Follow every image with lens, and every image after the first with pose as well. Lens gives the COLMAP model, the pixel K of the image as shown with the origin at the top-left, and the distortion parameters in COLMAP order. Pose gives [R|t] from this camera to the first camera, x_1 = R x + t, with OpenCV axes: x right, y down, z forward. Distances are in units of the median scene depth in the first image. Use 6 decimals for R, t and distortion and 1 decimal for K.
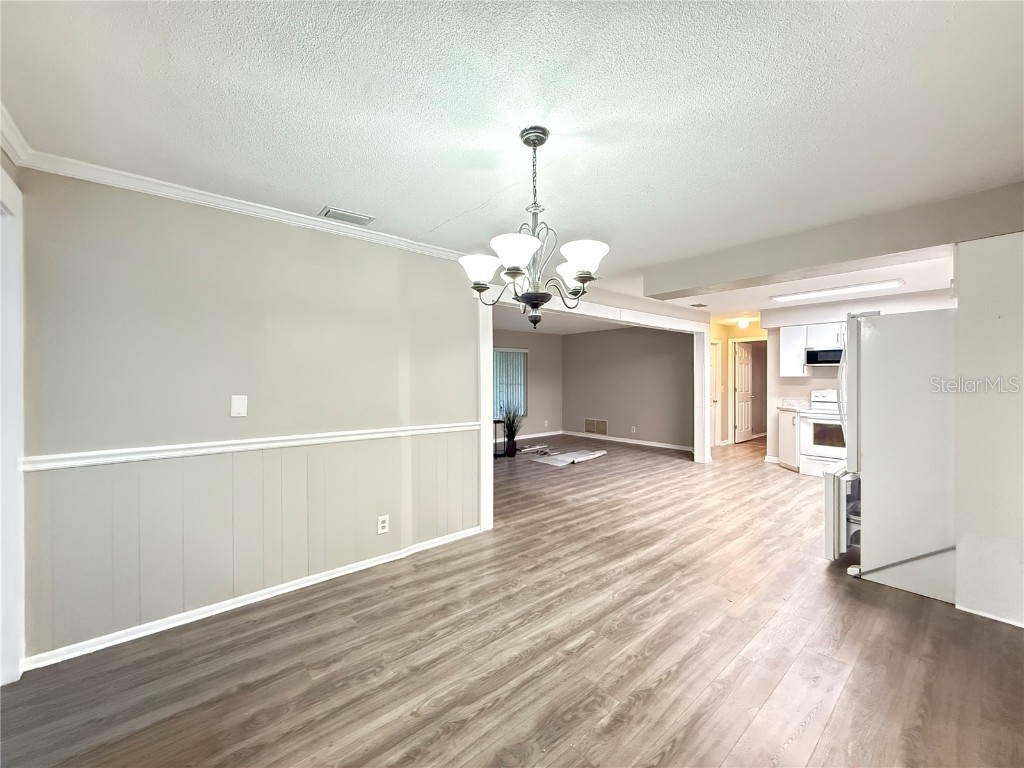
lens RADIAL K [[409.6, 0, 510.5], [0, 409.6, 383.6], [0, 0, 1]] dist [0.002074, -0.000605]
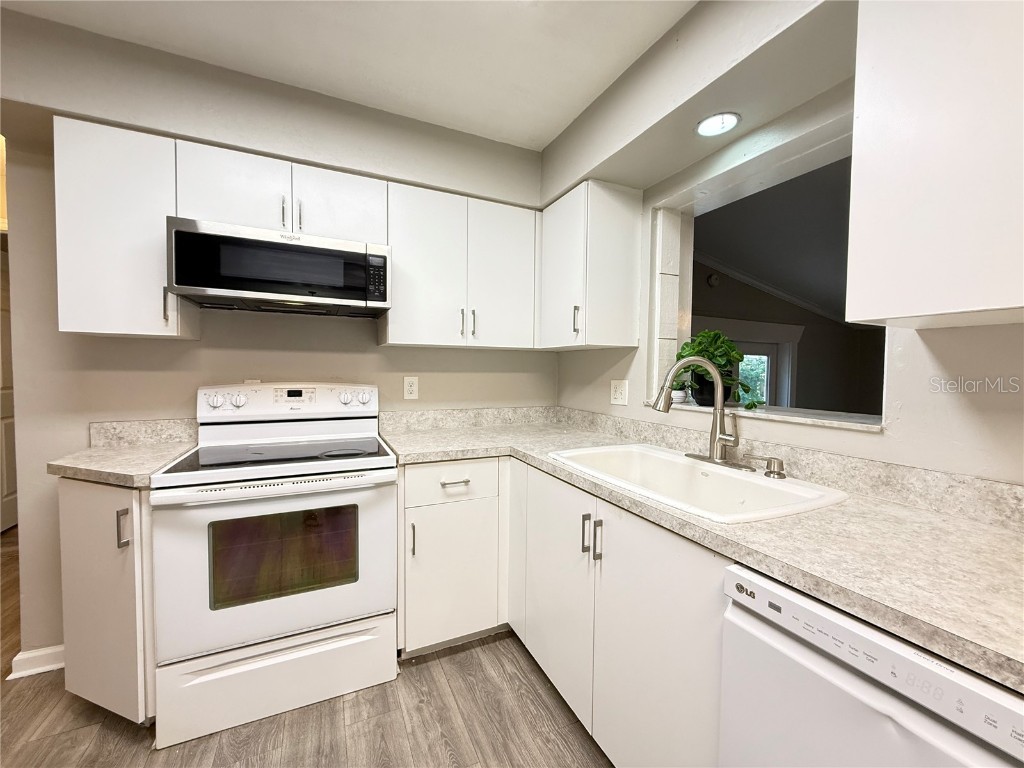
lens RADIAL K [[409.6, 0, 508.6], [0, 409.6, 383.2], [0, 0, 1]] dist [0.002074, -0.000605]
pose [[0.271028, -0.028505, 0.962149, 0.553568], [-0.002520, 0.999537, 0.030322, 0.004786], [-0.962568, -0.010642, 0.270830, 0.762853]]
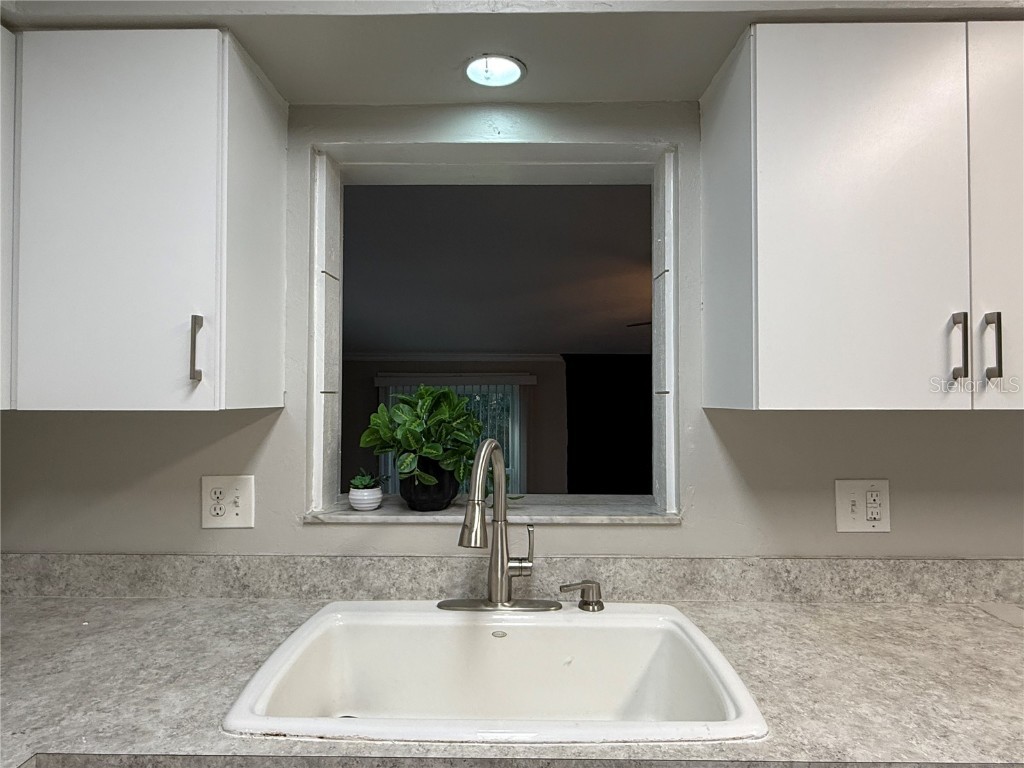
lens RADIAL K [[597.3, 0, 505.4], [0, 597.3, 387.1], [0, 0, 1]] dist [-0.000001, -0.000512]
pose [[-0.751002, 0.015337, 0.660122, 0.683529], [0.007532, 0.999864, -0.014661, -0.020662], [-0.660257, -0.006038, -0.751015, 0.883020]]
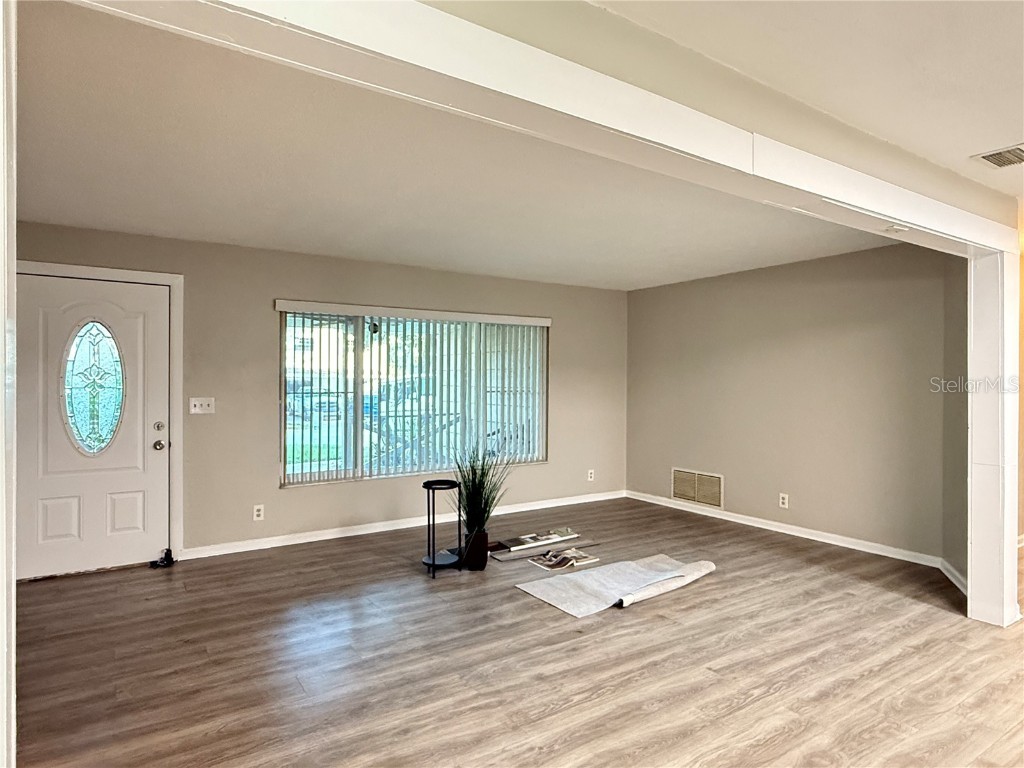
lens RADIAL K [[597.3, 0, 509.4], [0, 597.3, 384.9], [0, 0, 1]] dist [-0.000001, -0.000512]
pose [[0.991777, 0.009163, -0.127649, 0.137439], [-0.010119, 0.999925, -0.006840, -0.004056], [0.127577, 0.008076, 0.991796, 0.504613]]
